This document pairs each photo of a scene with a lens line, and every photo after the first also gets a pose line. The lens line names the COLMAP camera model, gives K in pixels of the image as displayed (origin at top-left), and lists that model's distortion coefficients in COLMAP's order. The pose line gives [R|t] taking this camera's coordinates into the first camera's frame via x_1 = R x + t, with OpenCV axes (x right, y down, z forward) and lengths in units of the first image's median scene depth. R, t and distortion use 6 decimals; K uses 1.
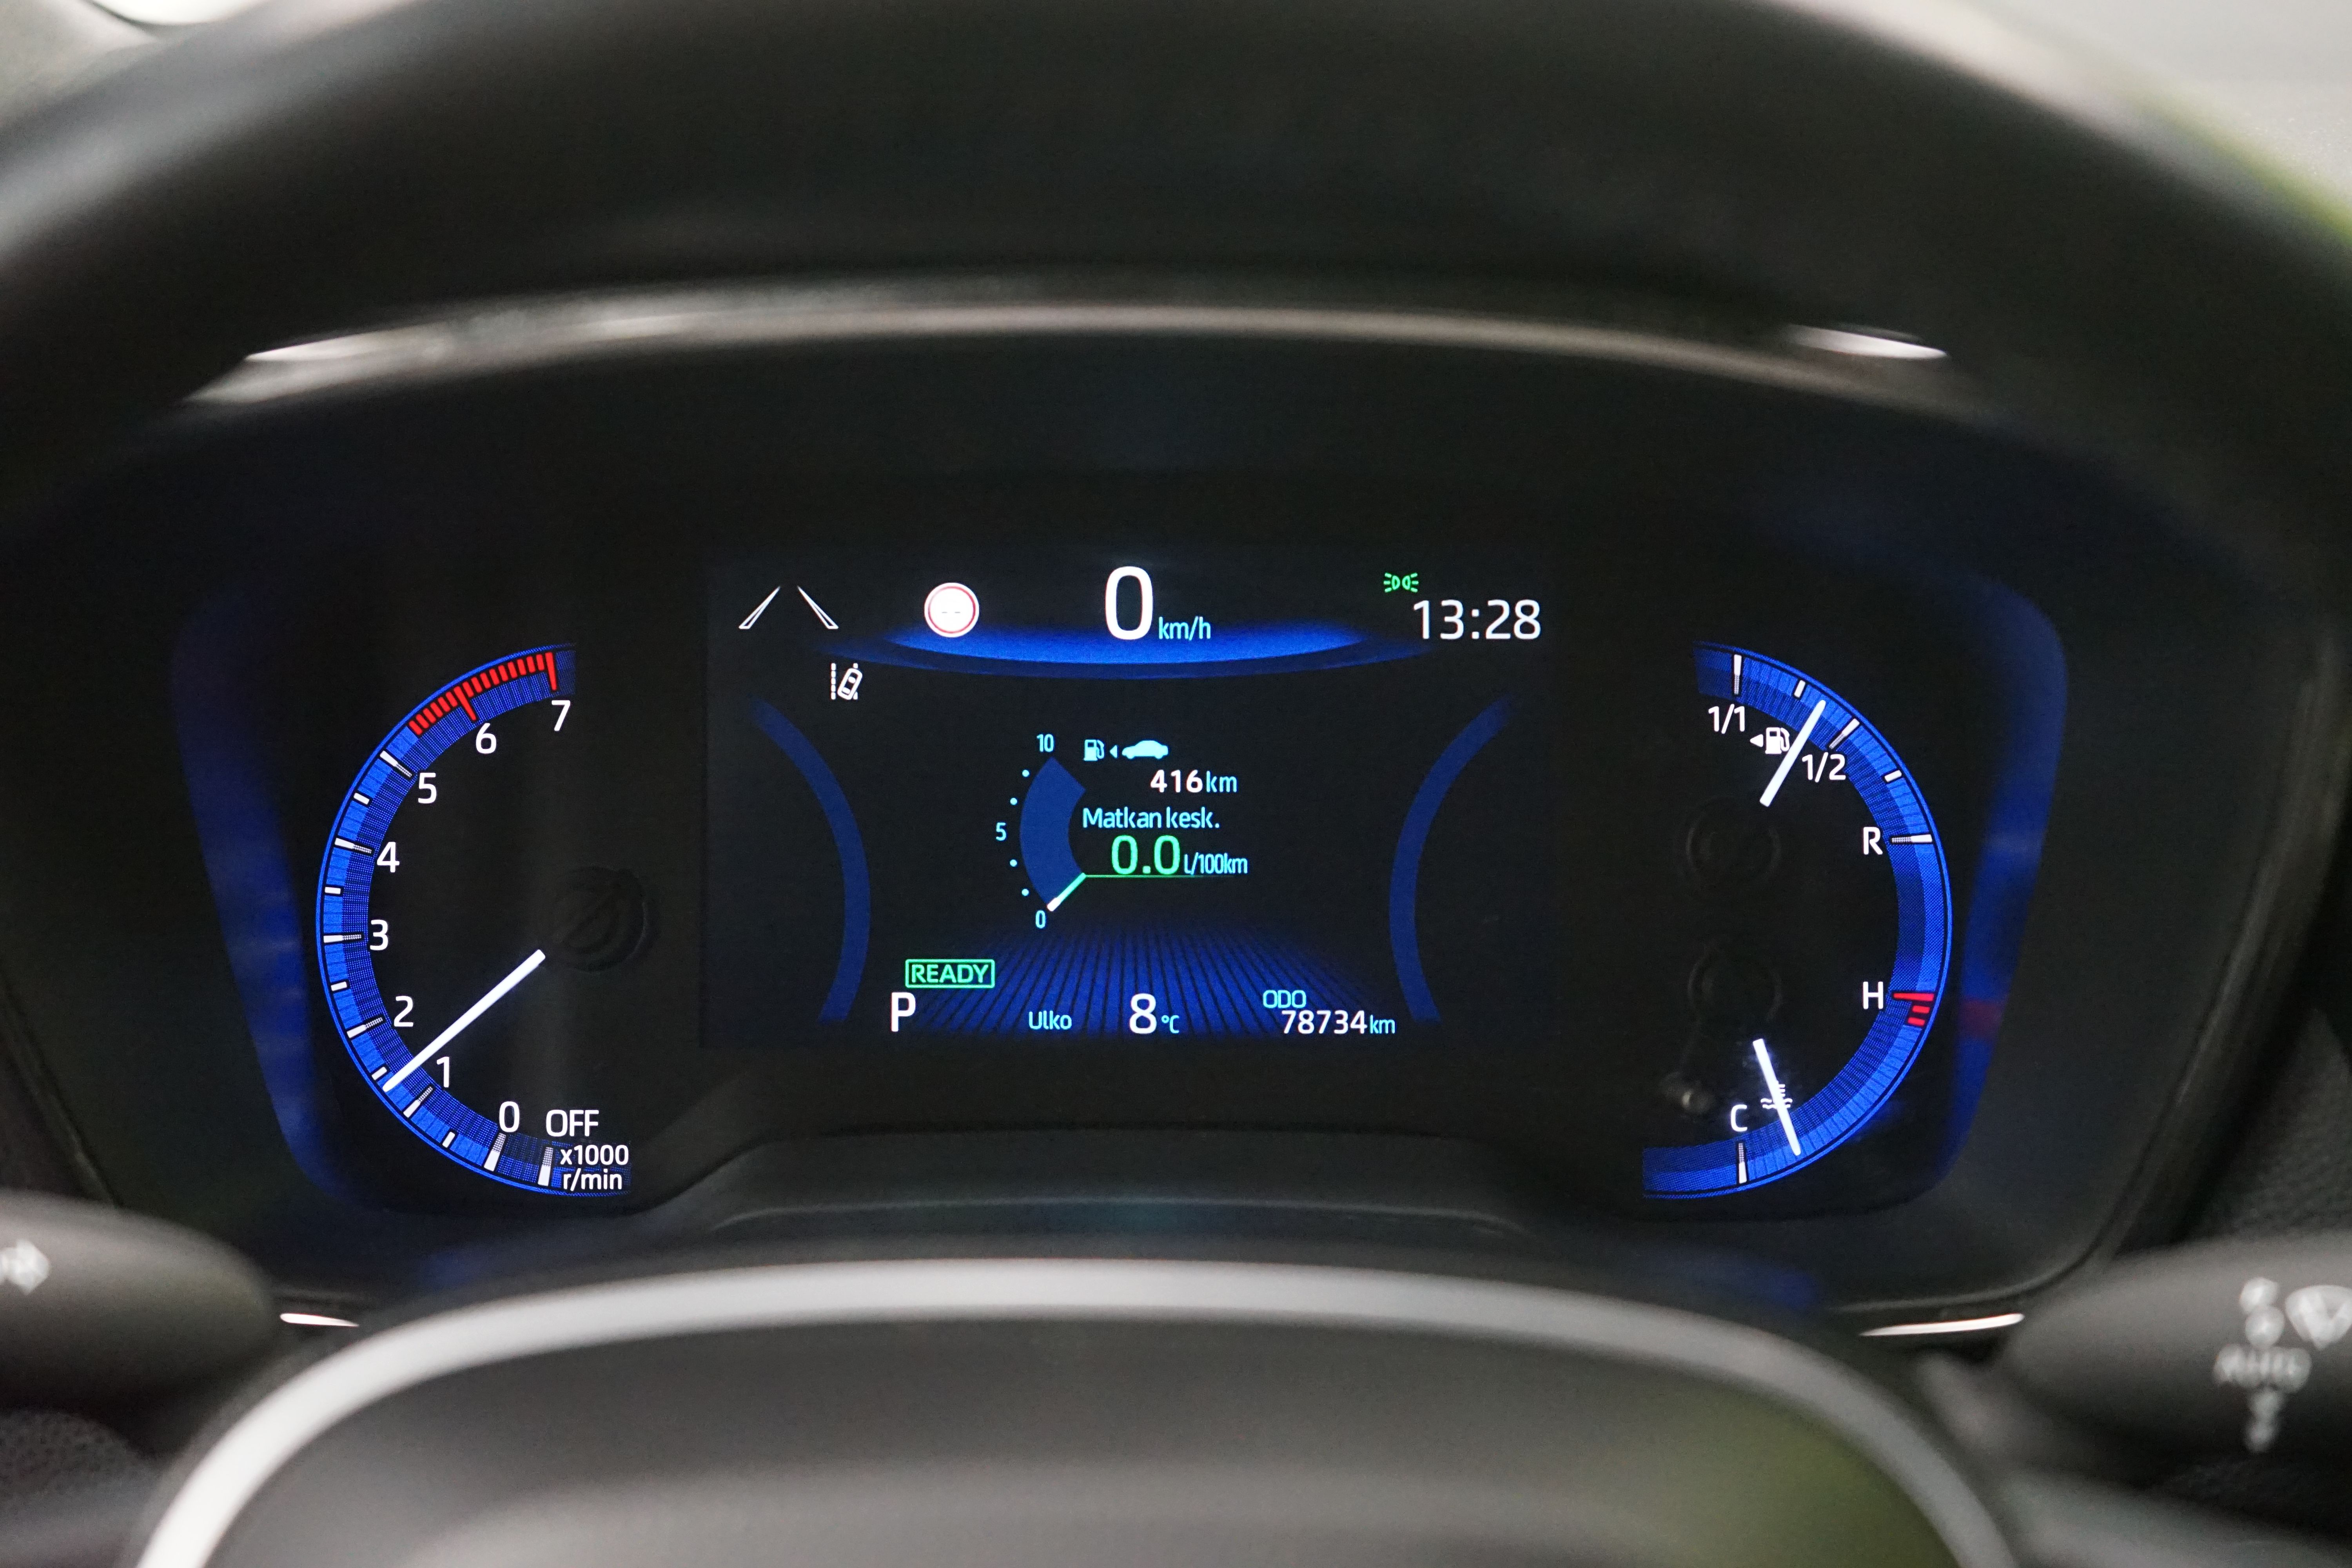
lens RADIAL K [[2778.7, 0, 1178.6], [0, 2778.7, 777.0], [0, 0, 1]] dist [0.012240, 0.000000]
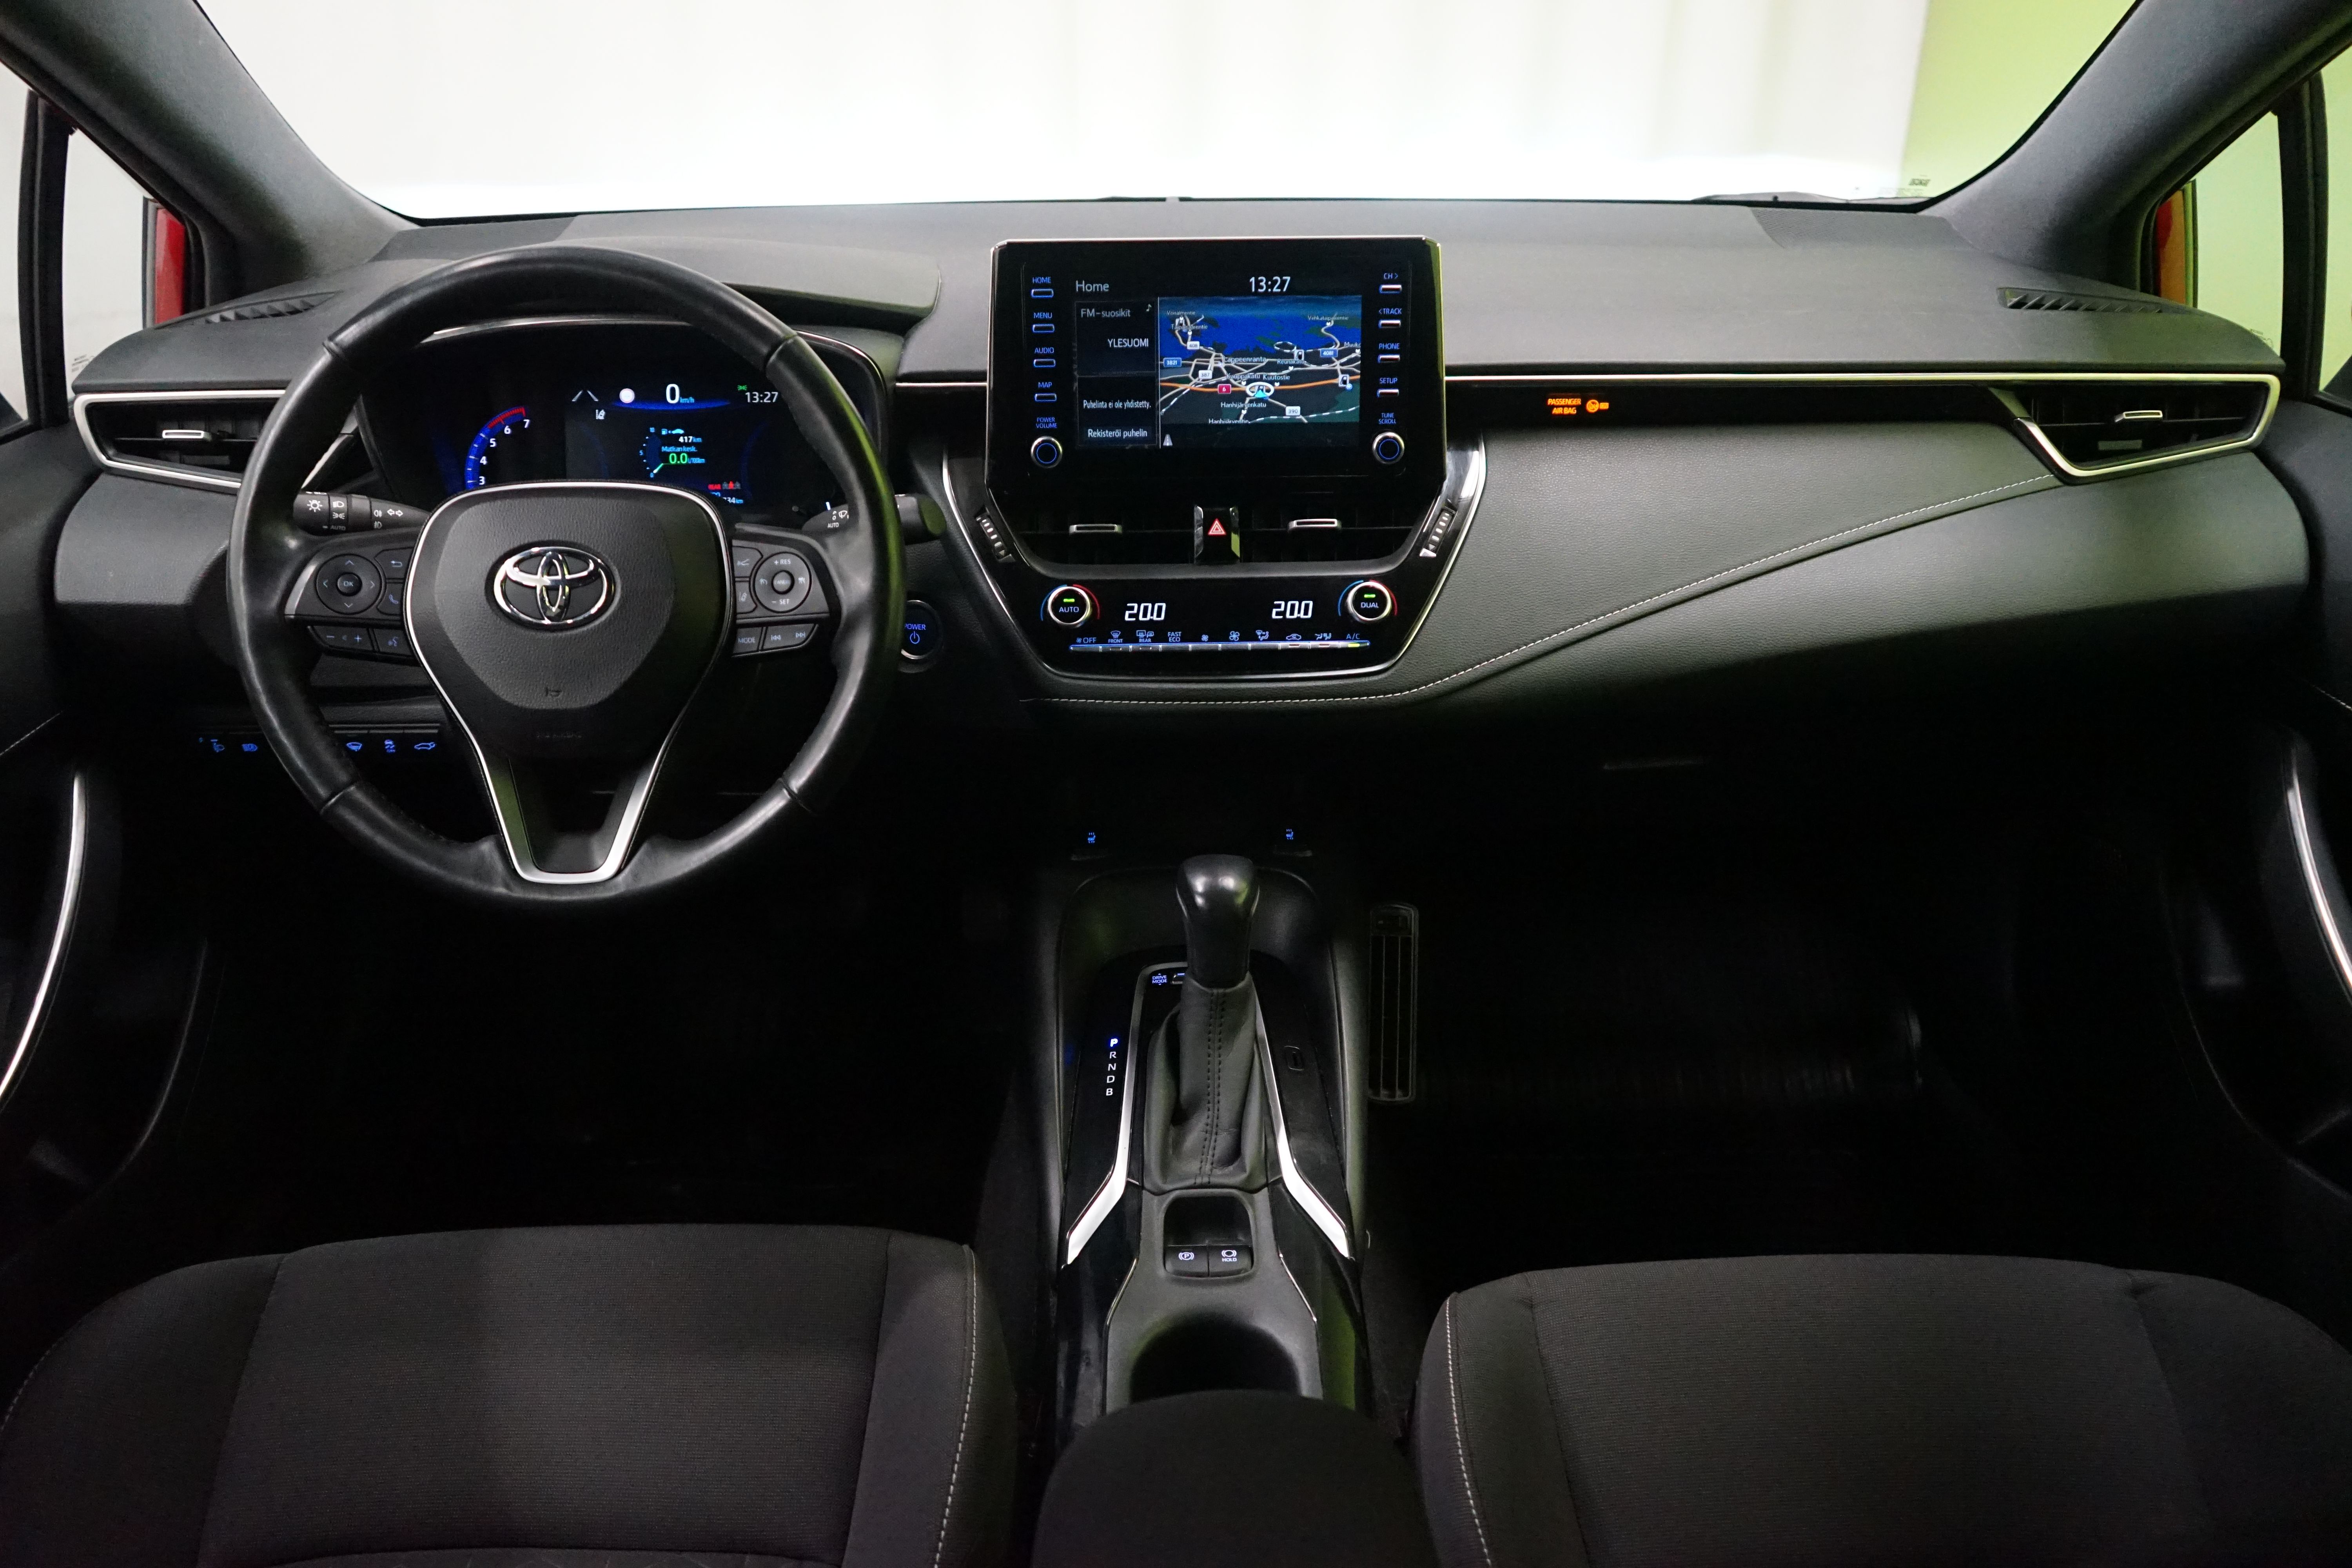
lens RADIAL K [[1850.3, 0, 1173.7], [0, 1850.3, 790.9], [0, 0, 1]] dist [-0.010385, 0.012013]
pose [[0.999292, -0.013042, 0.035296, 0.587393], [0.009444, 0.994916, 0.100265, 0.239459], [-0.036424, -0.099860, 0.994335, -1.662387]]
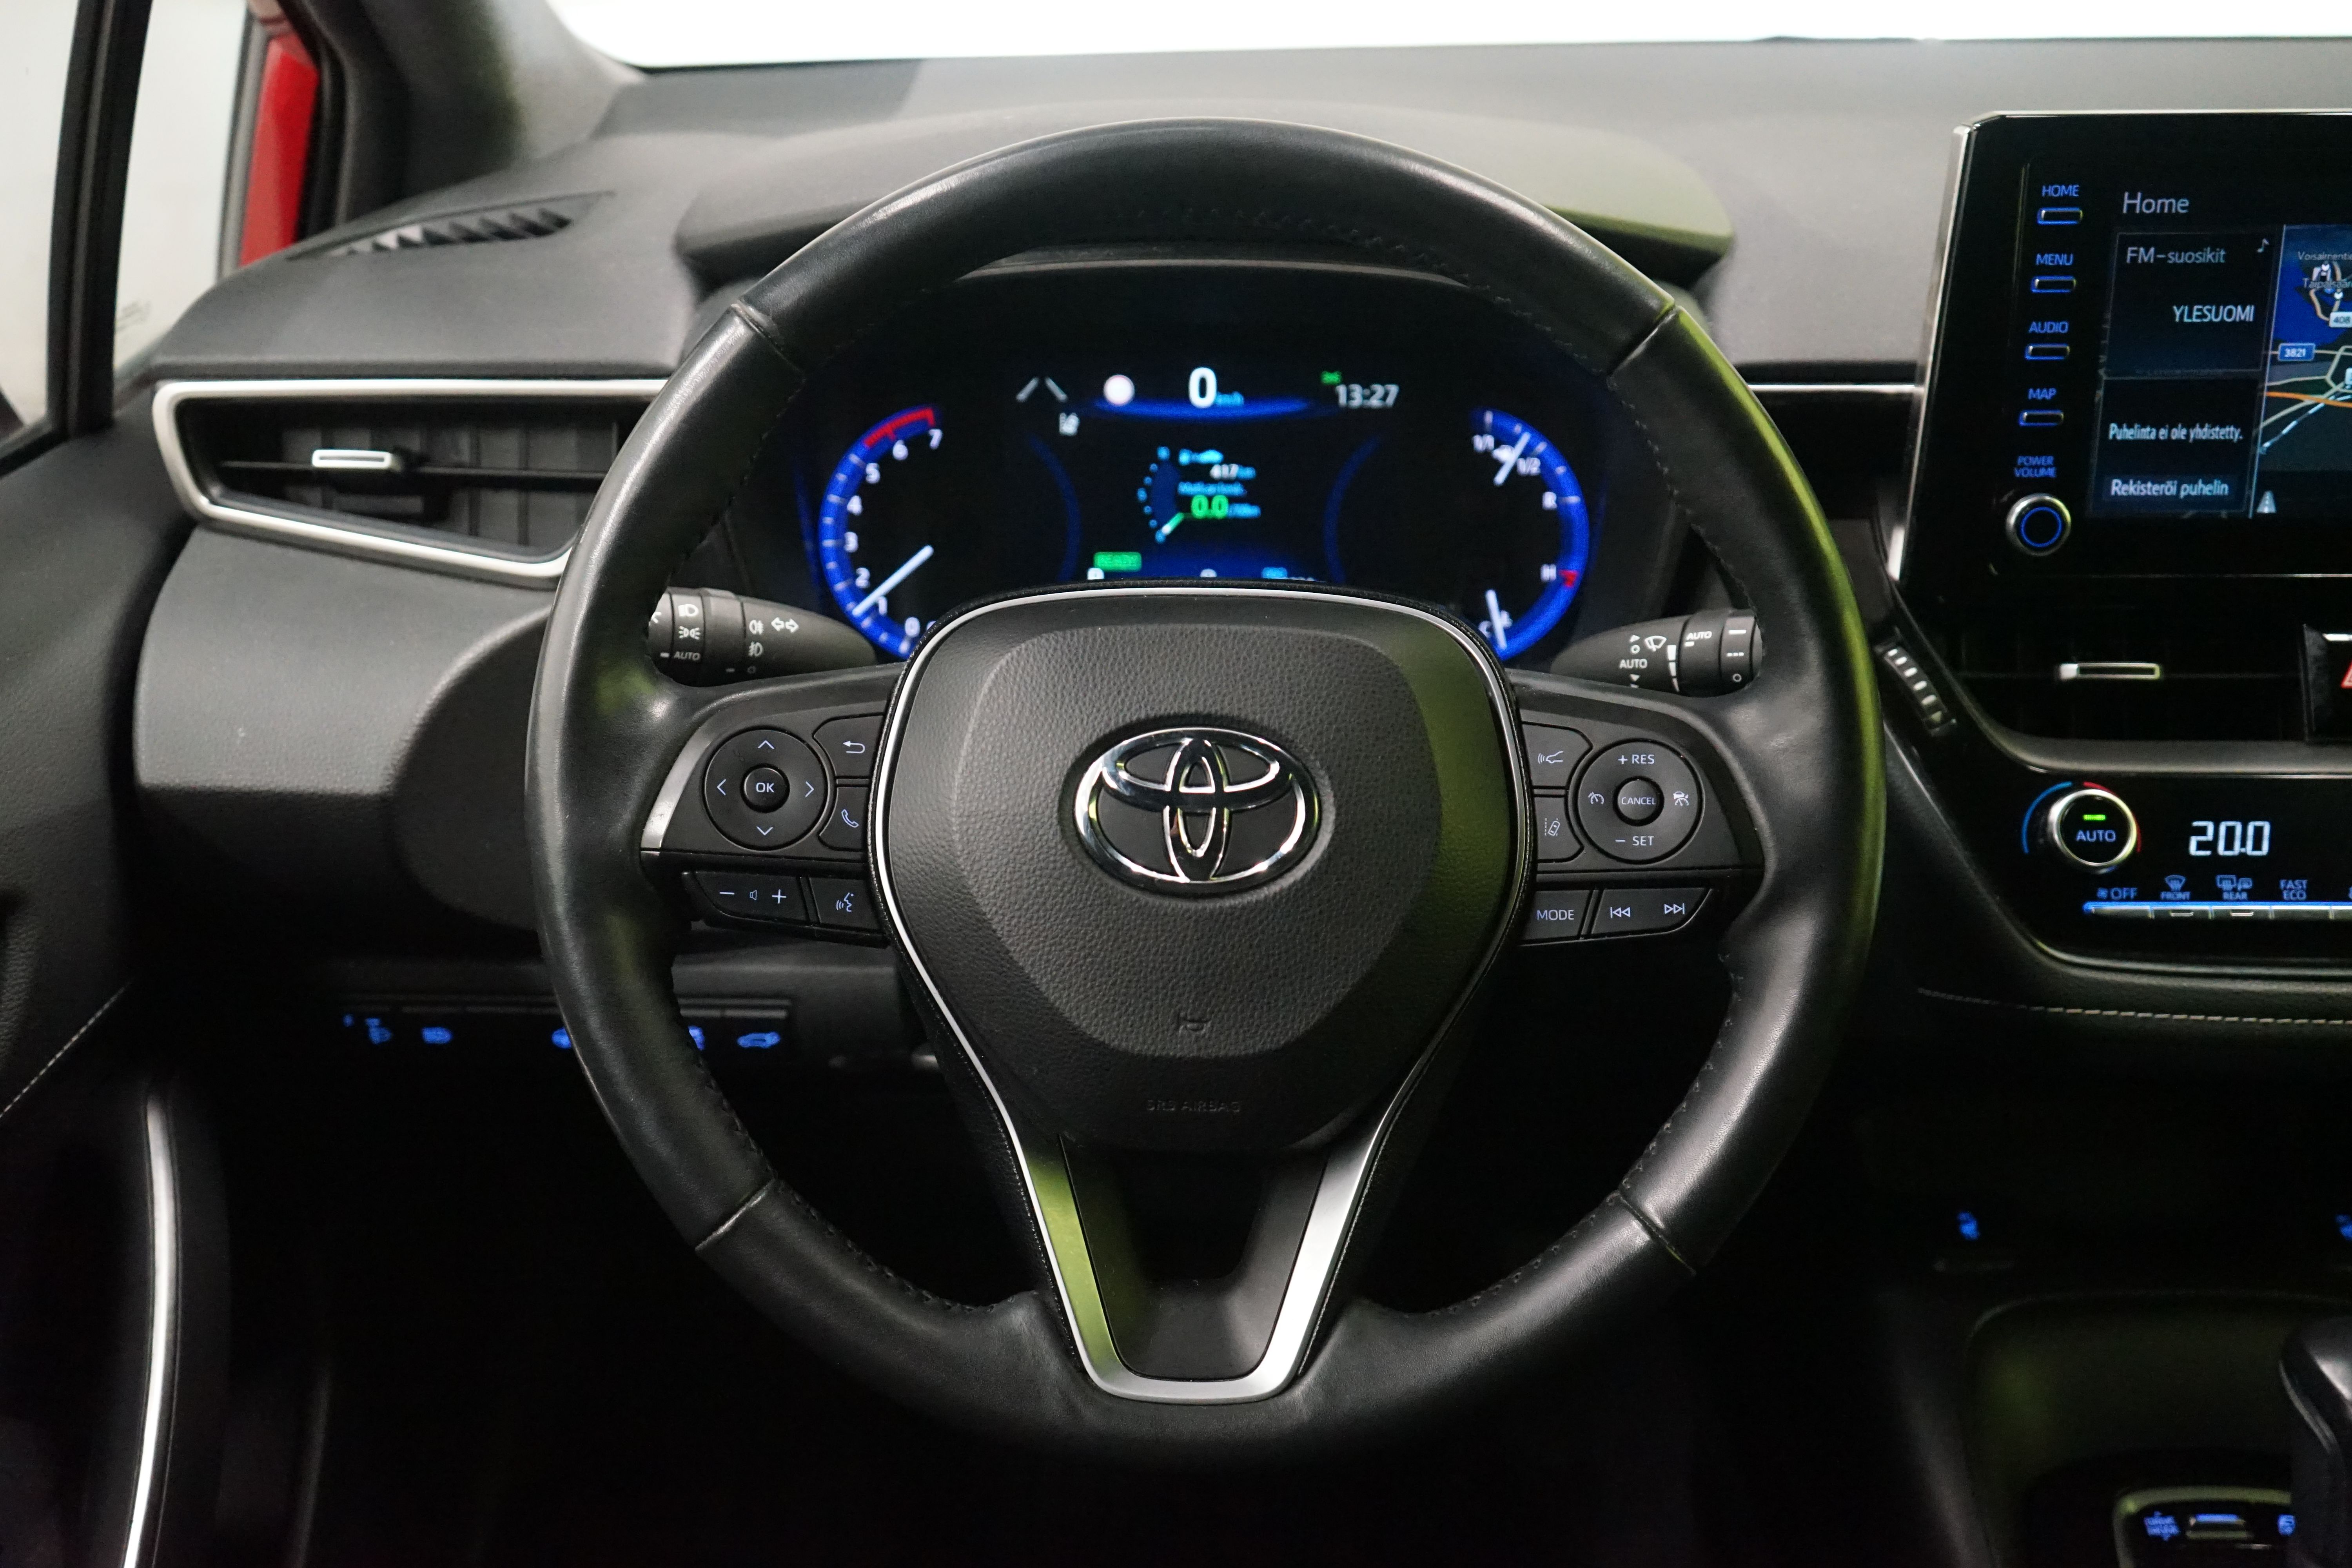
lens RADIAL K [[2567.1, 0, 1179.4], [0, 2567.1, 798.3], [0, 0, 1]] dist [0.024360, 0.000000]
pose [[0.999971, 0.006366, -0.004225, -0.025492], [-0.006028, 0.997117, 0.075643, 0.102512], [0.004695, -0.075615, 0.997126, -0.978813]]
